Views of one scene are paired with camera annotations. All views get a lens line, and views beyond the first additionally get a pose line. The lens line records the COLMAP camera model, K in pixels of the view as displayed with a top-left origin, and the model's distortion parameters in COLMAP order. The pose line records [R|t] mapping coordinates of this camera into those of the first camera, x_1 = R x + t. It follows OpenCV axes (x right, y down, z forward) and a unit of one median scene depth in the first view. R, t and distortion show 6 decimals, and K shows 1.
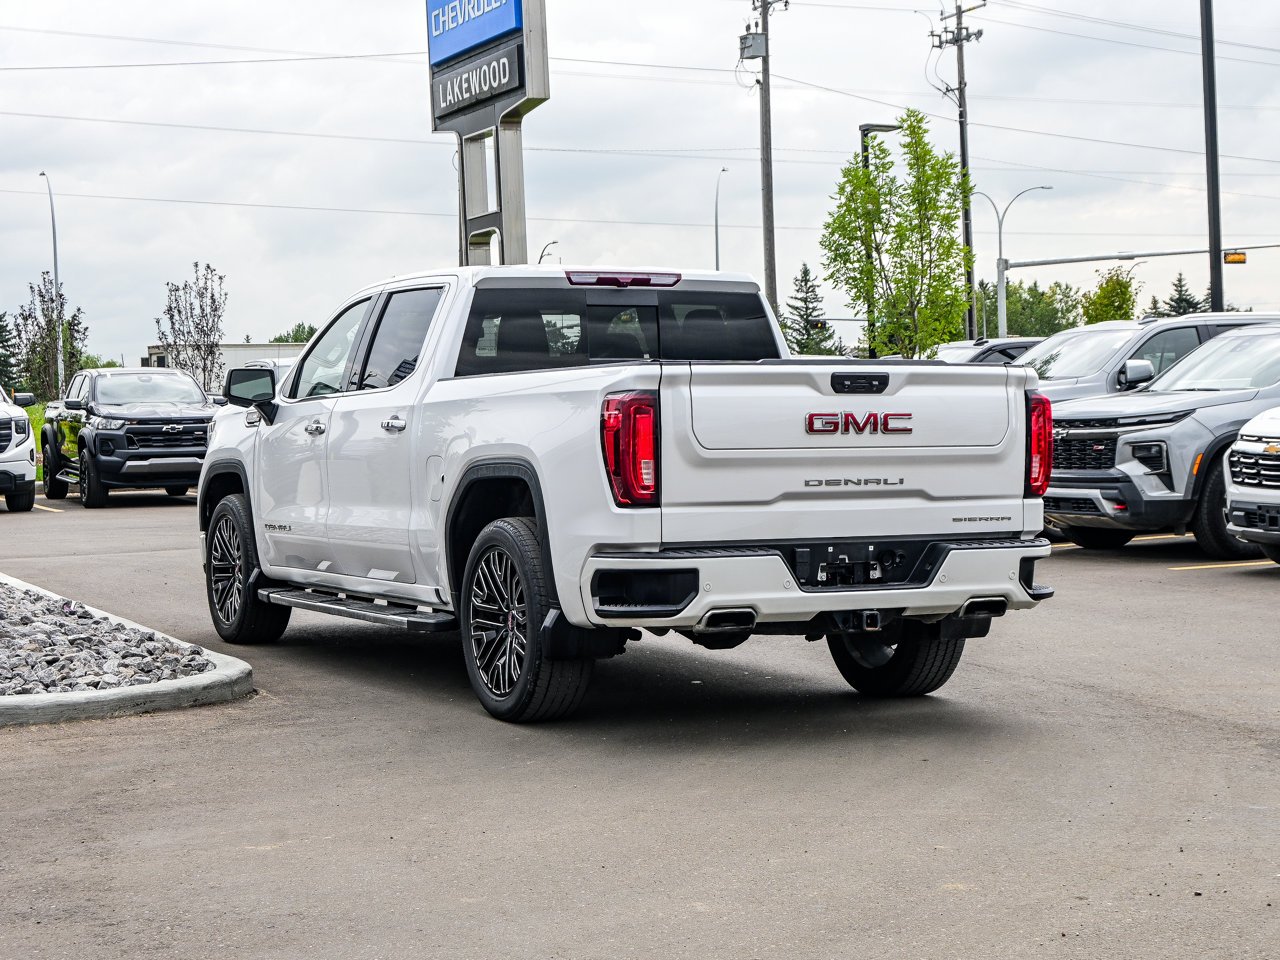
lens RADIAL K [[2359.8, 0, 724.4], [0, 2359.8, 478.3], [0, 0, 1]] dist [0.060462, 0.101002]
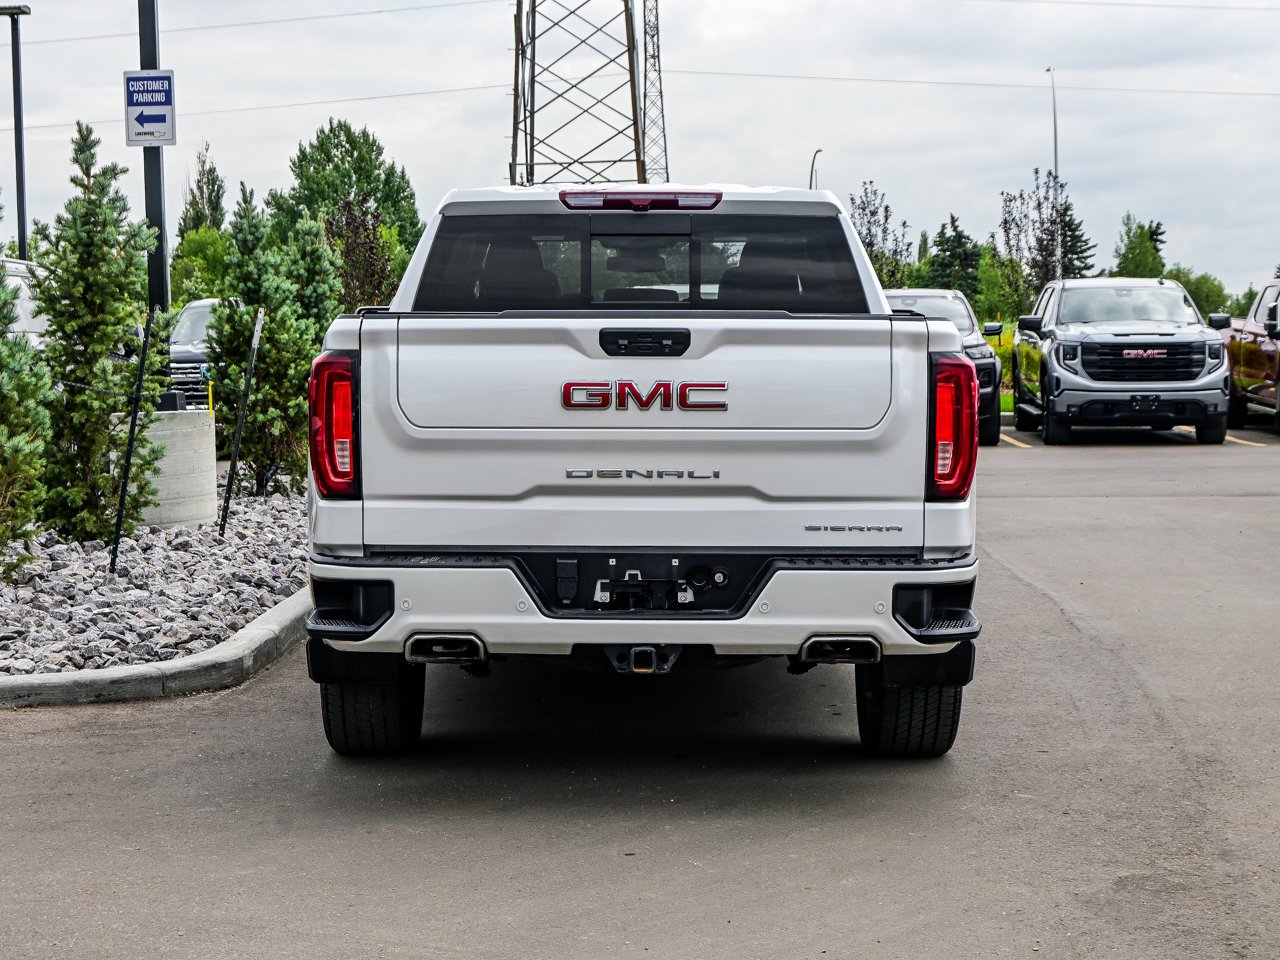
lens RADIAL K [[2660.3, 0, 640.0], [0, 2660.3, 480.0], [0, 0, 1]] dist [0.010335, -0.004825]
pose [[0.882507, 0.033457, -0.469108, 0.451180], [-0.020199, 0.999242, 0.033267, -0.024619], [0.469865, -0.019883, 0.882514, 0.252586]]
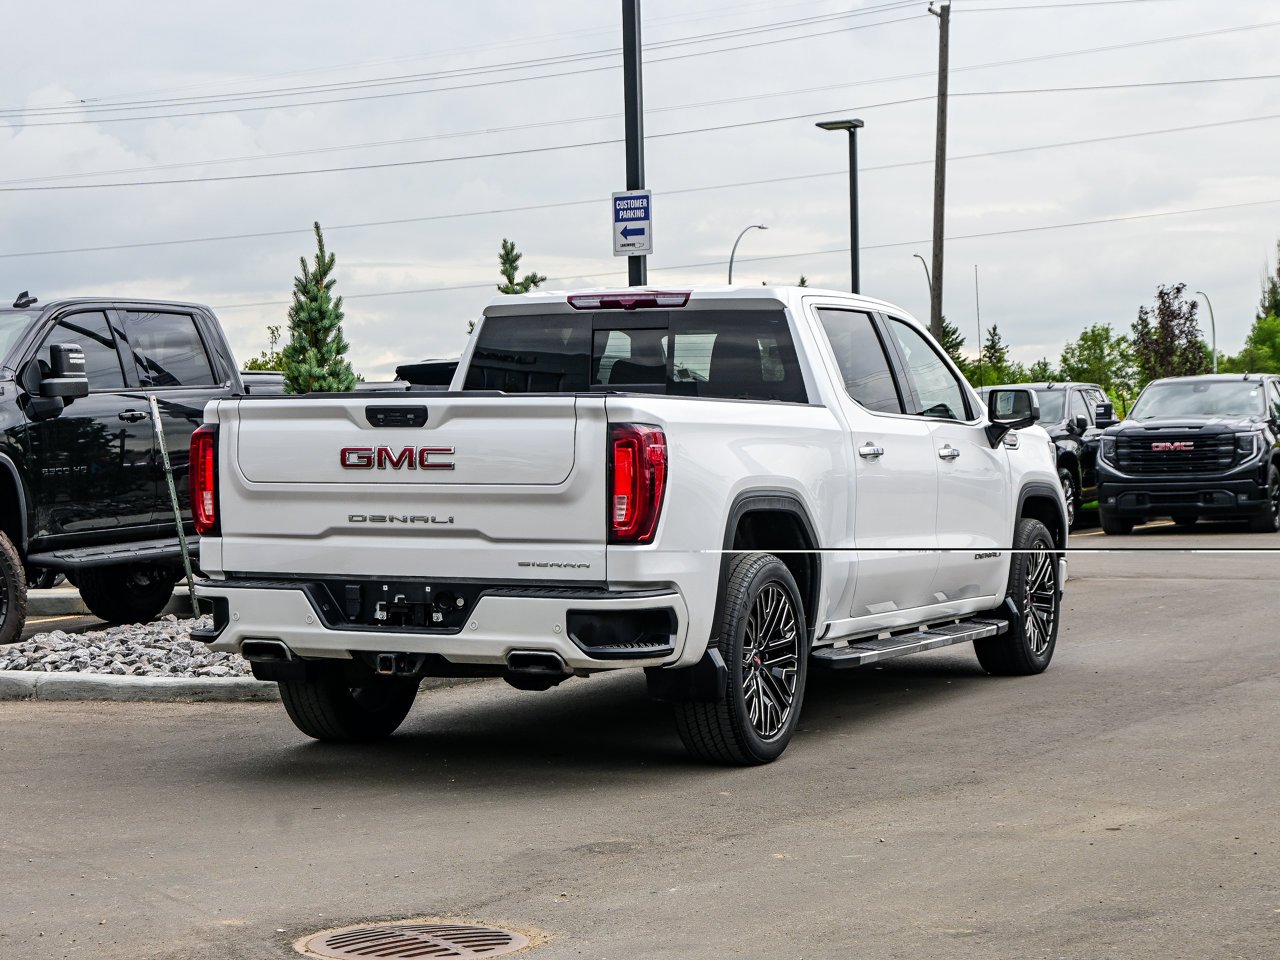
lens RADIAL K [[2660.3, 0, 640.0], [0, 2660.3, 480.0], [0, 0, 1]] dist [0.010335, -0.004825]
pose [[0.605172, 0.021332, -0.795809, 0.975515], [-0.022230, 0.999704, 0.009893, -0.027245], [0.795784, 0.011704, 0.605467, 0.421166]]
